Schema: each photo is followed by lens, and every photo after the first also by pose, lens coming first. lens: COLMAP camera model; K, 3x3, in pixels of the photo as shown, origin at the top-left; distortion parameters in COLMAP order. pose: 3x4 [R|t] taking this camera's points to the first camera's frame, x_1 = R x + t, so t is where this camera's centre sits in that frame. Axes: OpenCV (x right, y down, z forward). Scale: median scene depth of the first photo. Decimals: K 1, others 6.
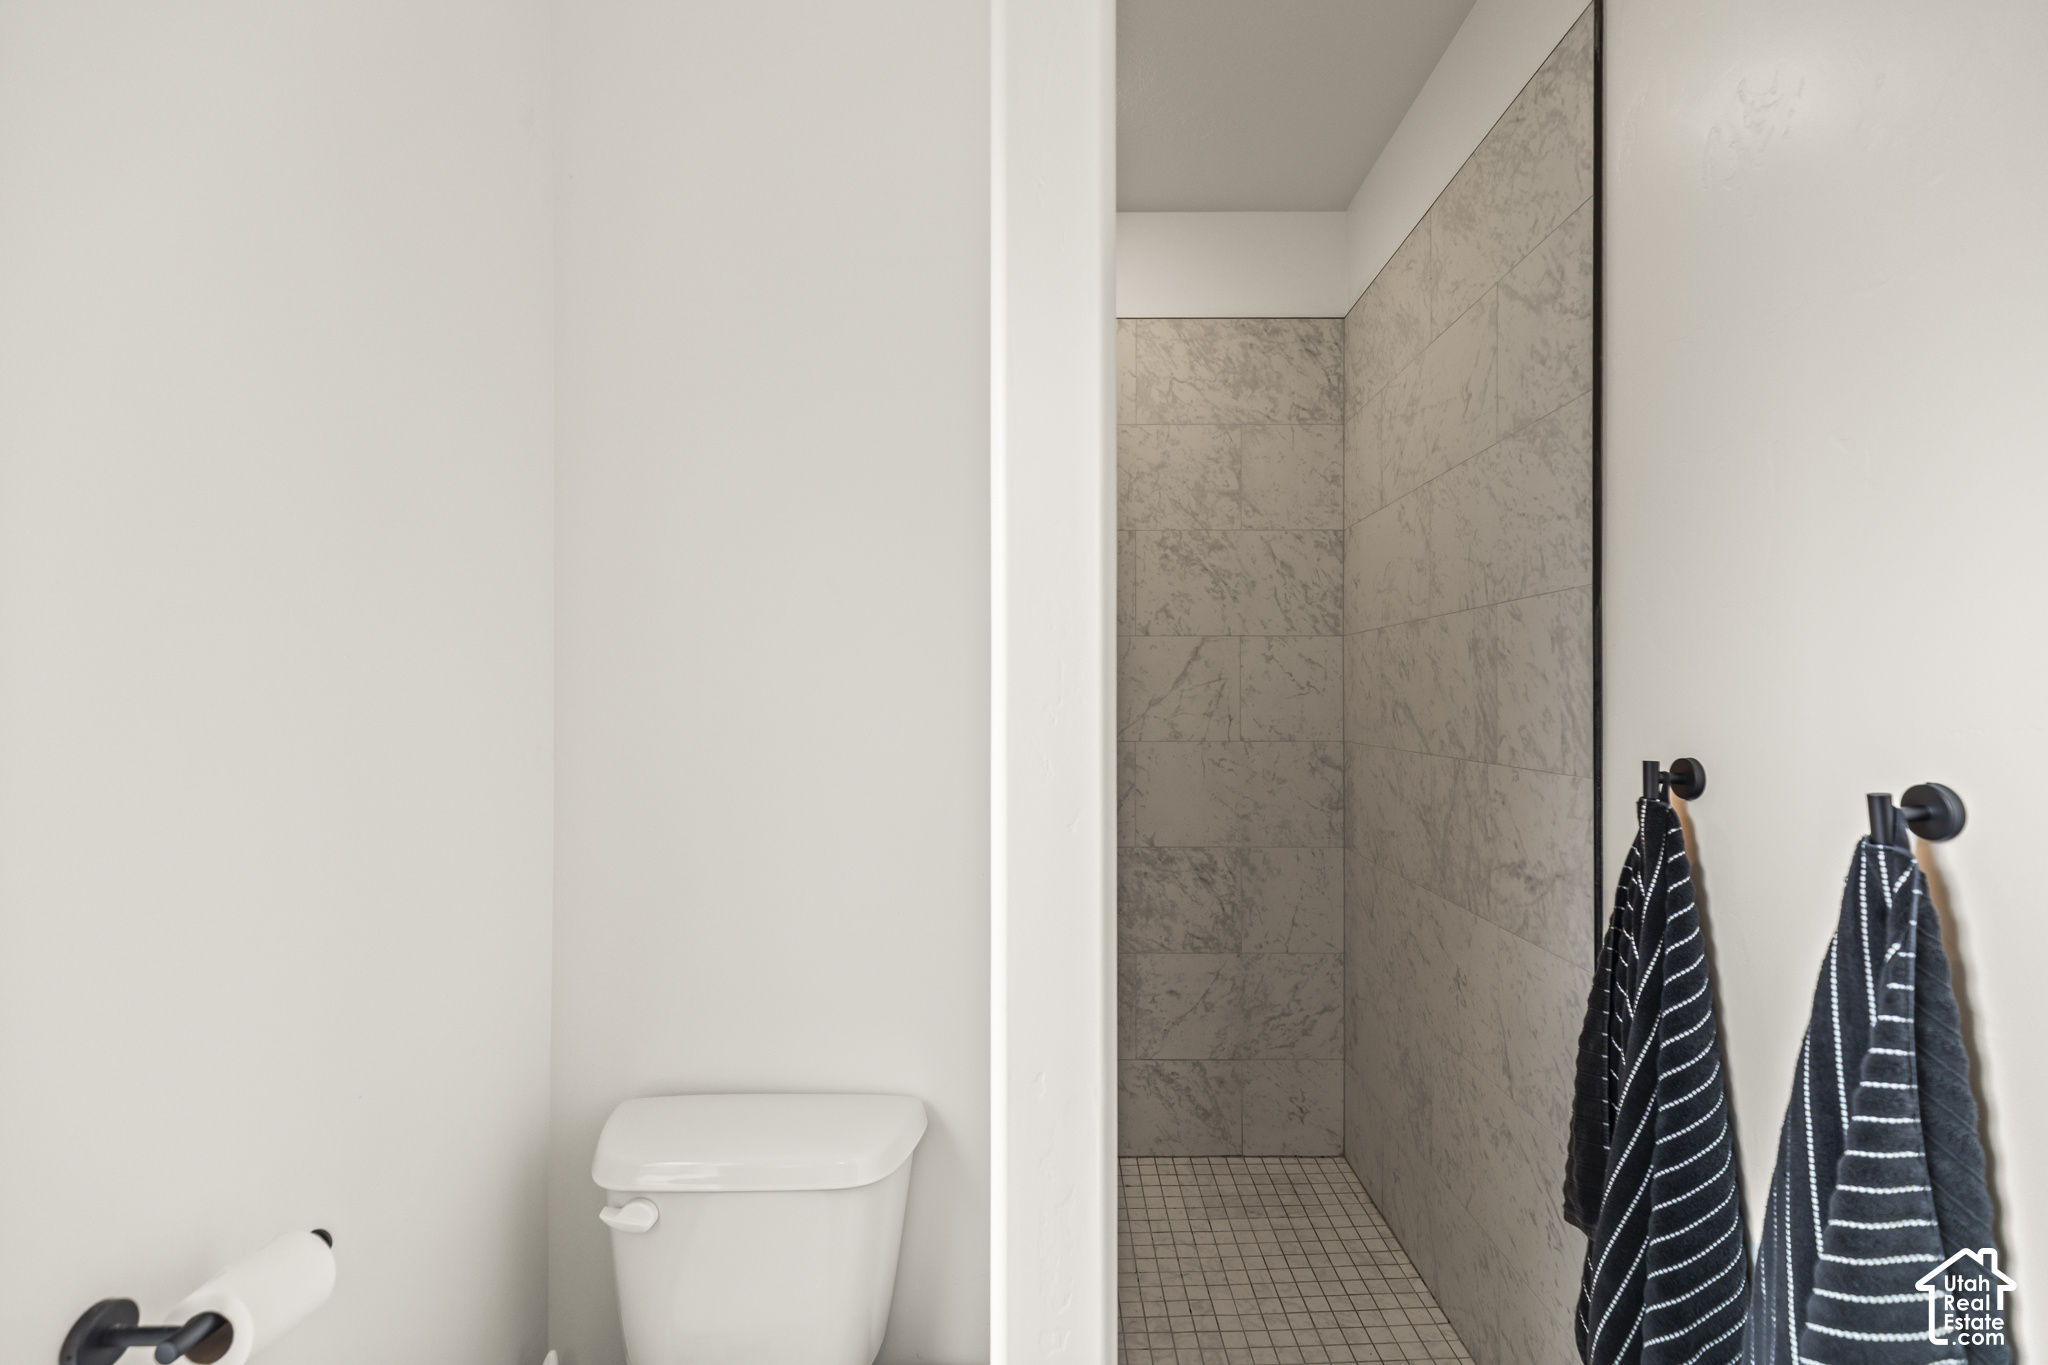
lens RADIAL K [[929.8, 0, 1028.1], [0, 929.8, 685.9], [0, 0, 1]] dist [0.005140, -0.001665]
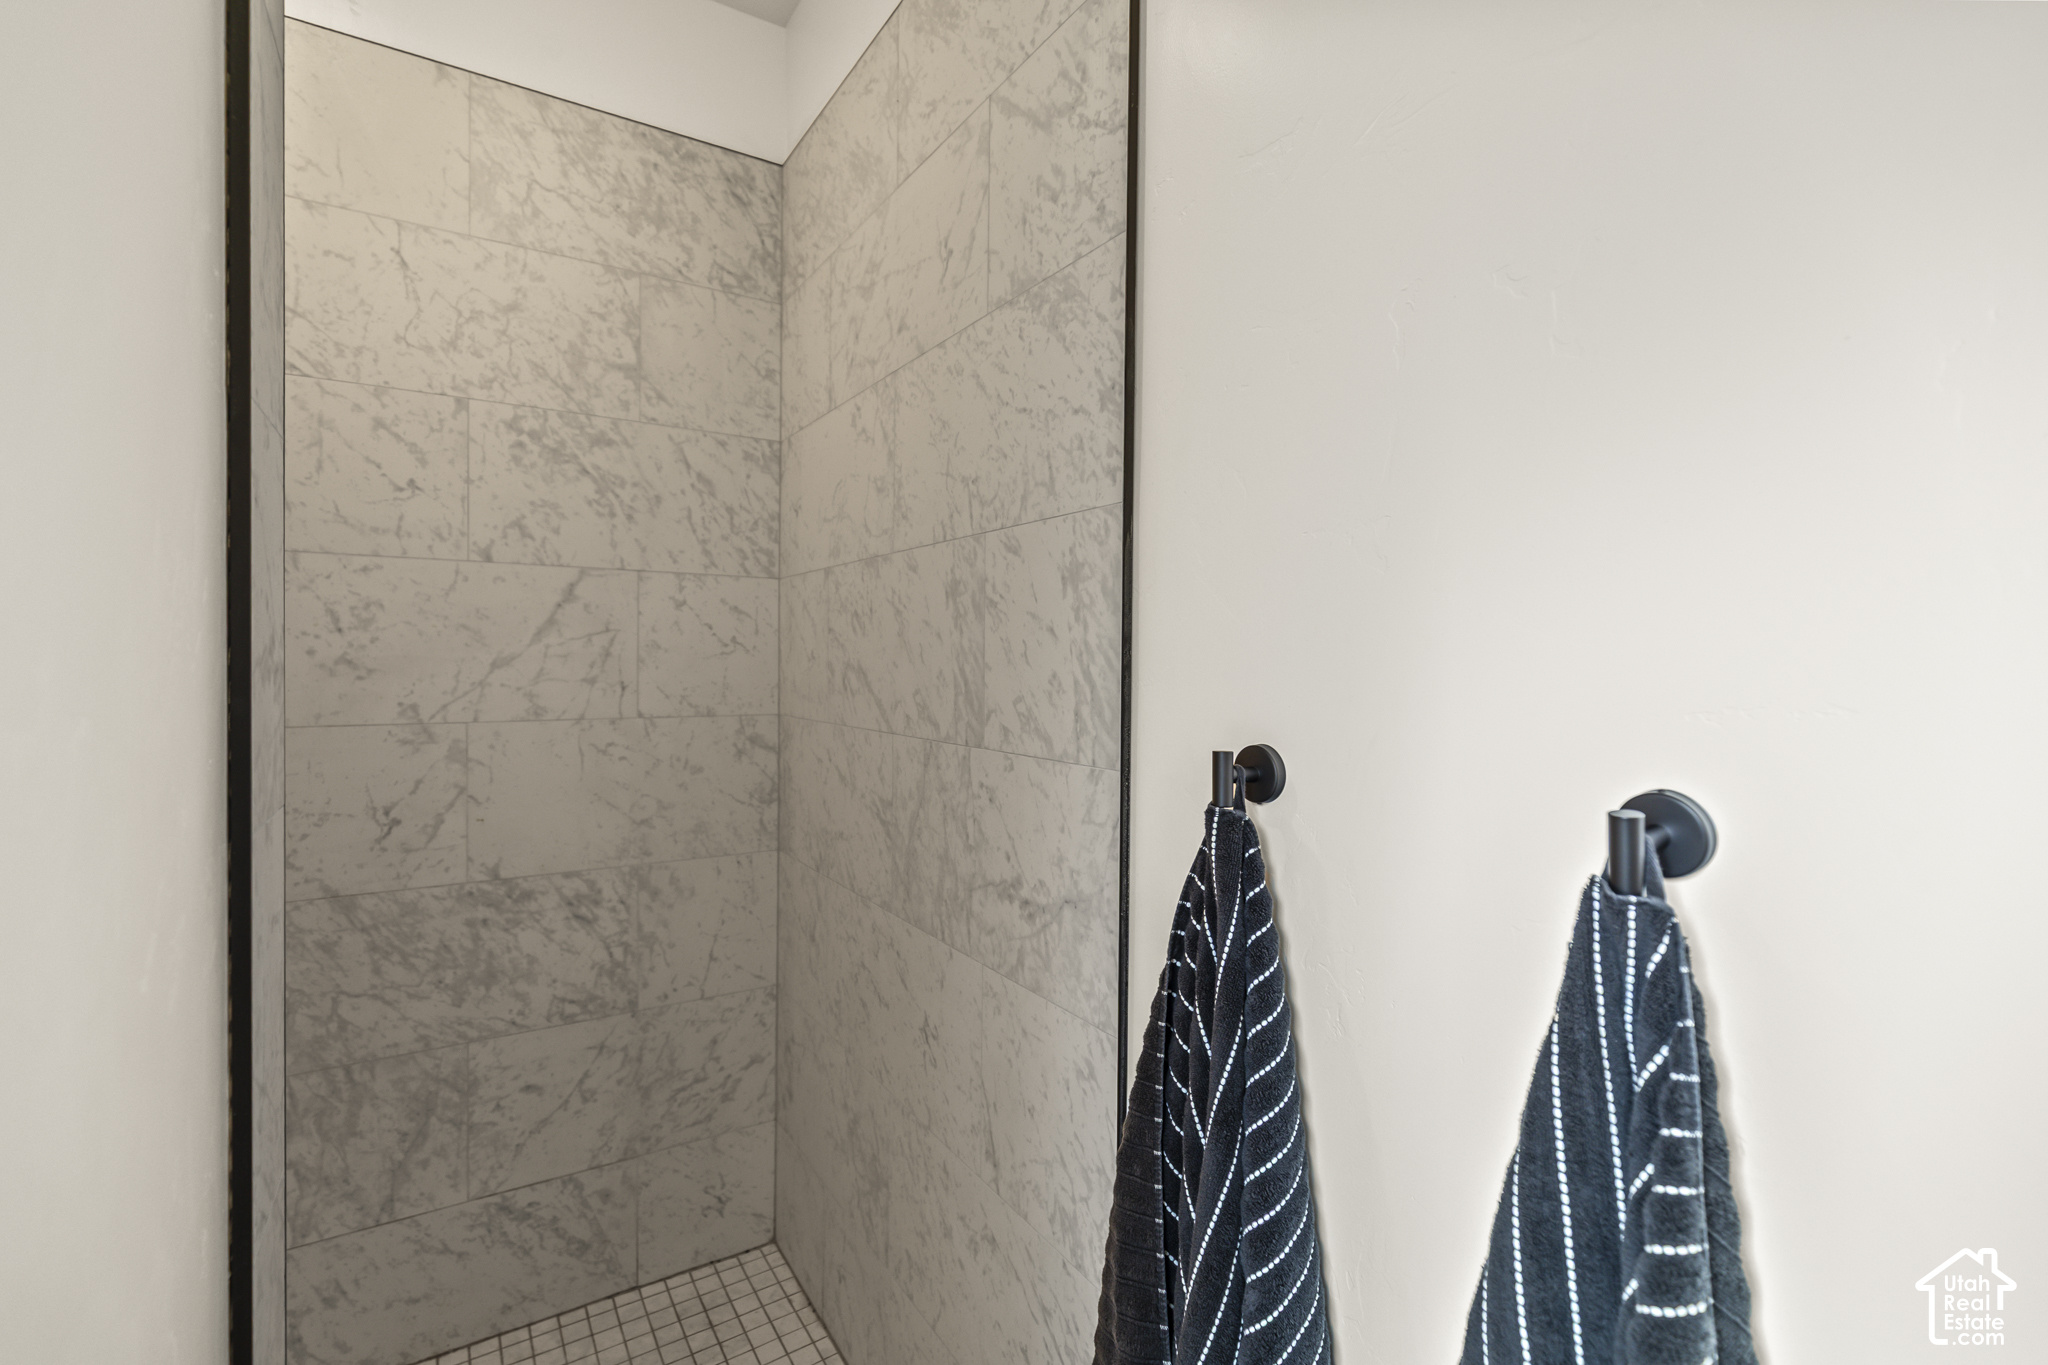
lens RADIAL K [[929.8, 0, 1028.2], [0, 929.8, 679.5], [0, 0, 1]] dist [0.005140, -0.001665]
pose [[0.828965, -0.003500, 0.559289, 0.092803], [-0.015315, 0.999463, 0.028954, 0.005508], [-0.559090, -0.032567, 0.828467, 0.288436]]
